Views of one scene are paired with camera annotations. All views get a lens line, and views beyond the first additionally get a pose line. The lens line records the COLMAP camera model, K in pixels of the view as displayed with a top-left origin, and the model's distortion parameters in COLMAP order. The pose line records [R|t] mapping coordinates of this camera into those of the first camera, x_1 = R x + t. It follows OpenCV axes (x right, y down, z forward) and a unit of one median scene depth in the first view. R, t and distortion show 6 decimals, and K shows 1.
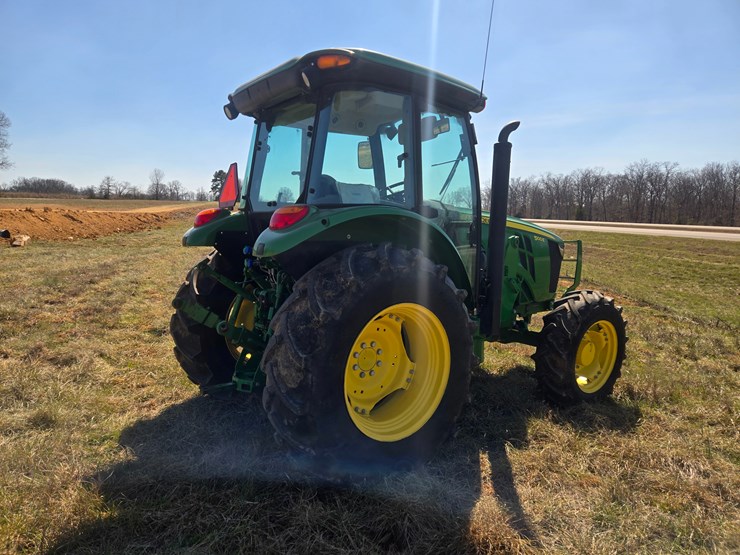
lens RADIAL K [[493.1, 0, 368.1], [0, 493.1, 272.3], [0, 0, 1]] dist [0.074550, -0.044690]
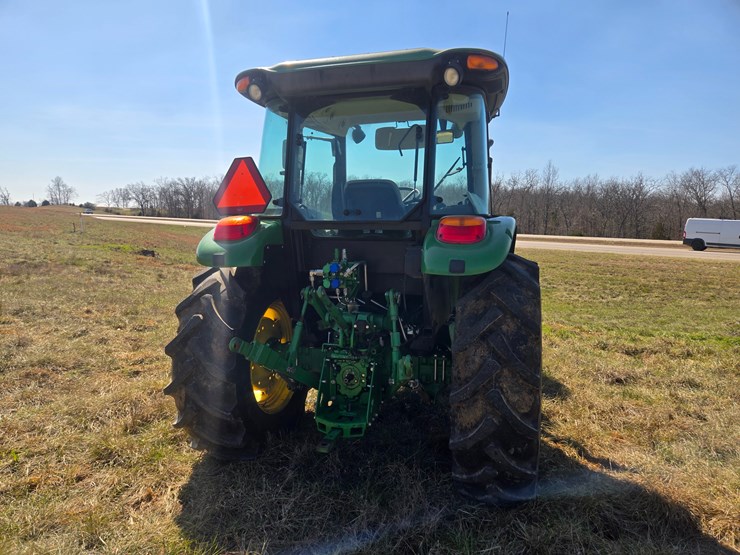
lens RADIAL K [[493.1, 0, 365.9], [0, 493.1, 281.6], [0, 0, 1]] dist [0.074550, -0.044690]
pose [[0.811918, -0.070469, 0.579503, -0.599273], [0.060785, 0.997497, 0.036134, -0.042947], [-0.580598, 0.005887, 0.814169, 0.262054]]
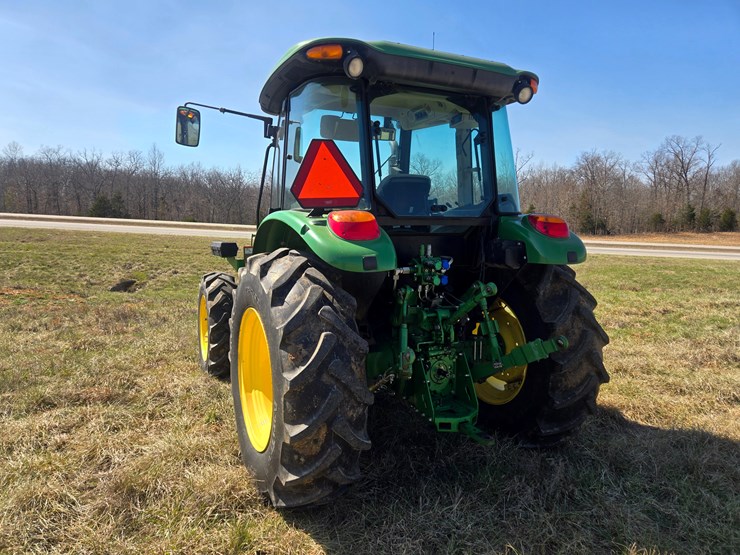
lens RADIAL K [[493.1, 0, 369.0], [0, 493.1, 272.9], [0, 0, 1]] dist [0.074550, -0.044690]
pose [[0.187615, -0.118135, 0.975113, -0.942510], [0.081693, 0.991178, 0.104363, -0.112225], [-0.978840, 0.060080, 0.195611, 0.849873]]
